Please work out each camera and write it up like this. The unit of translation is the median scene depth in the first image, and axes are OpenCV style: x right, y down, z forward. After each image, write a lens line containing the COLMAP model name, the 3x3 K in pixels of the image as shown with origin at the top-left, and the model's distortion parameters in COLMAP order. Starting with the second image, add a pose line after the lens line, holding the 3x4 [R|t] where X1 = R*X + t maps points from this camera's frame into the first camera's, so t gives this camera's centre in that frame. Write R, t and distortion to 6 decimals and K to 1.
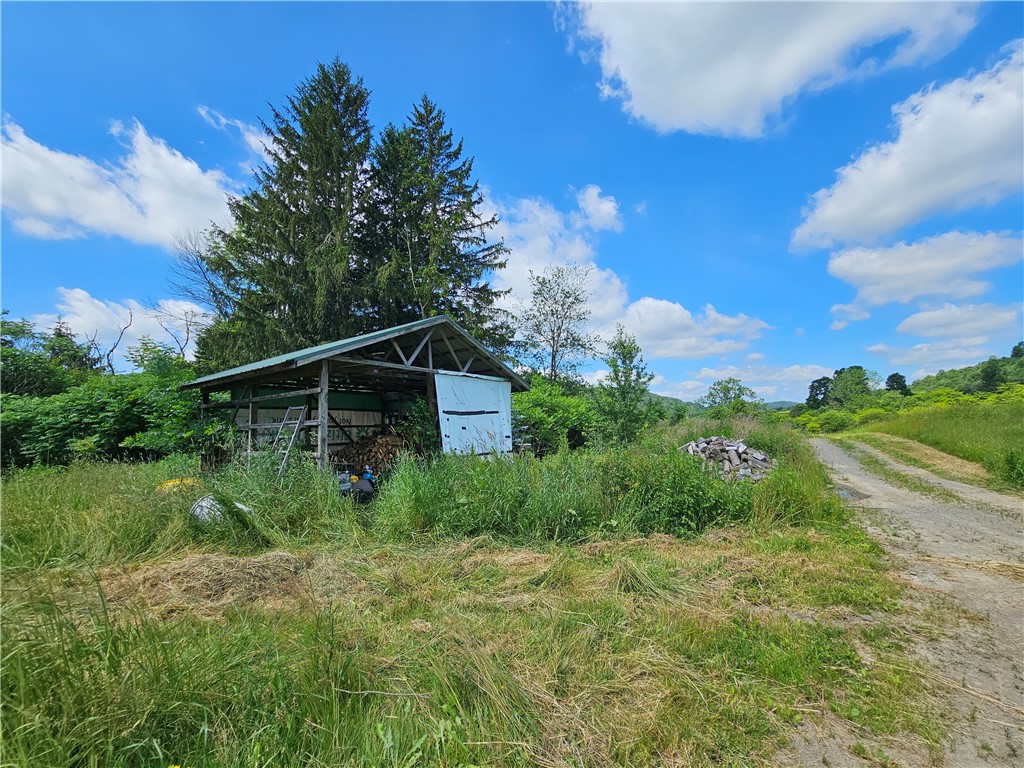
lens RADIAL K [[420.7, 0, 512.6], [0, 420.7, 384.5], [0, 0, 1]] dist [-0.001651, 0.000804]
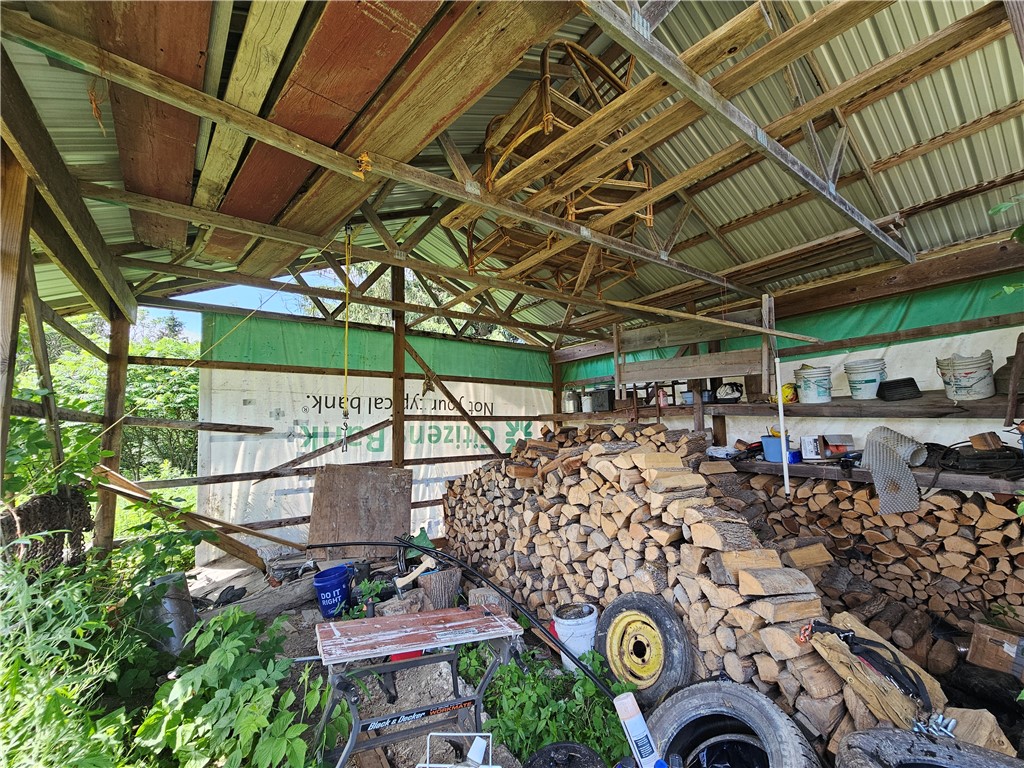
lens RADIAL K [[420.7, 0, 512.3], [0, 420.7, 384.0], [0, 0, 1]] dist [-0.001651, 0.000804]
pose [[0.949514, -0.031476, -0.312140, -0.231062], [0.031480, 0.999492, -0.005028, 0.067602], [0.312140, -0.005052, 0.950023, 0.598014]]
